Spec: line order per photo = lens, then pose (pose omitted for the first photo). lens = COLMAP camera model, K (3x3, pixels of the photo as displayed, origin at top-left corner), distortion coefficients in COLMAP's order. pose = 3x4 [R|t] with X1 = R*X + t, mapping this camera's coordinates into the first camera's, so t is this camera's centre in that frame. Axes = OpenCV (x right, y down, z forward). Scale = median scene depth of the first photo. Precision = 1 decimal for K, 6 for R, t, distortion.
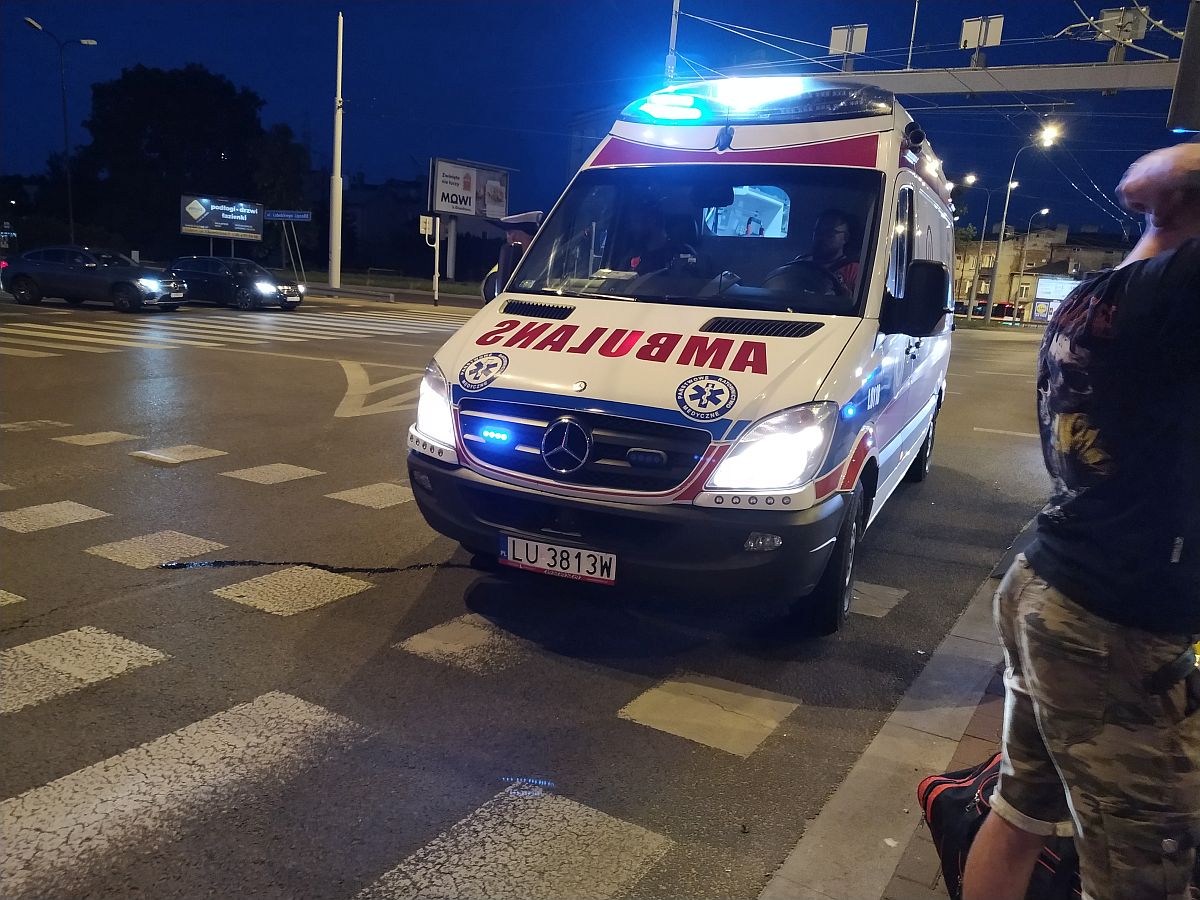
lens RADIAL K [[862.6, 0, 597.5], [0, 862.6, 448.6], [0, 0, 1]] dist [0.006209, -0.011762]
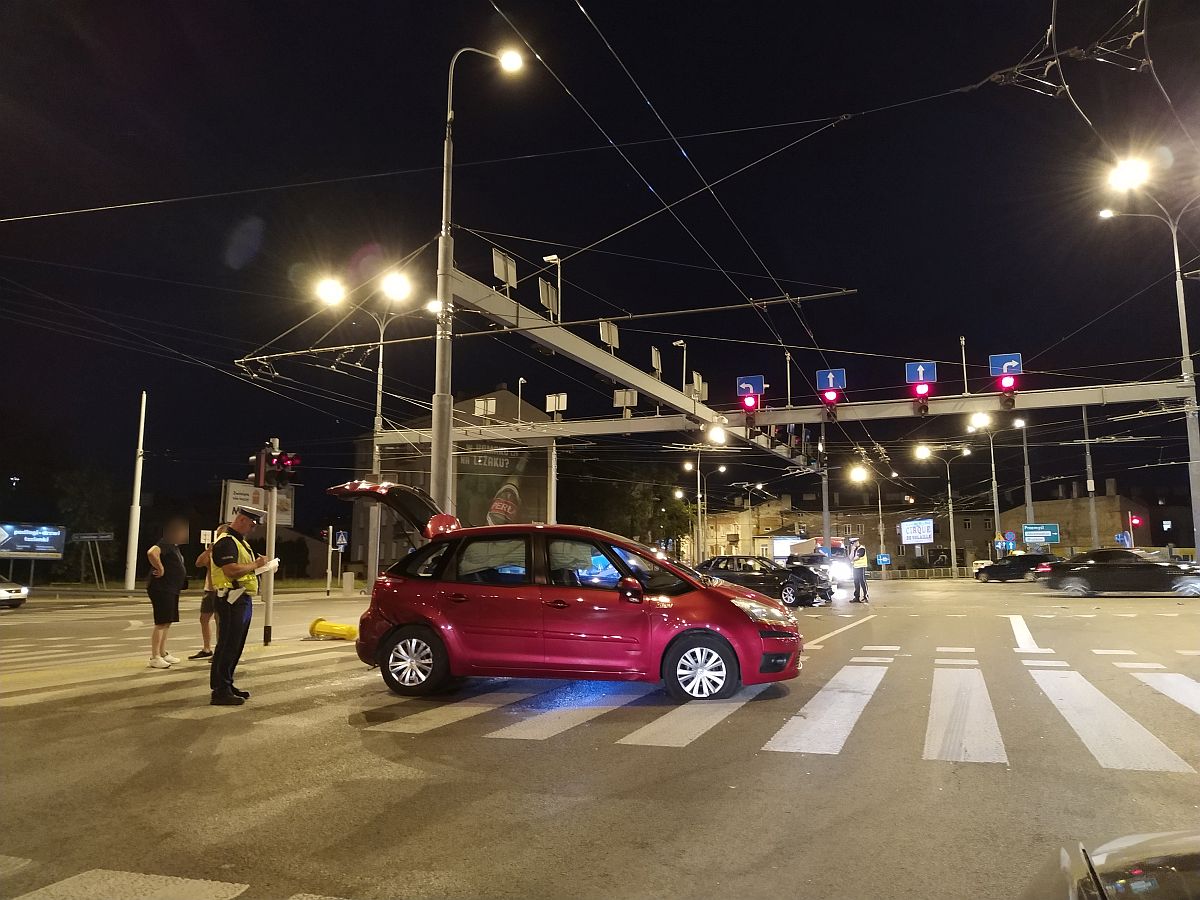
lens RADIAL K [[862.6, 0, 603.6], [0, 862.6, 451.2], [0, 0, 1]] dist [0.006209, -0.011762]
pose [[0.976334, -0.051102, 0.210144, 0.069030], [0.115542, 0.944637, -0.307100, 0.052948], [-0.182816, 0.324113, 0.928186, -0.214406]]
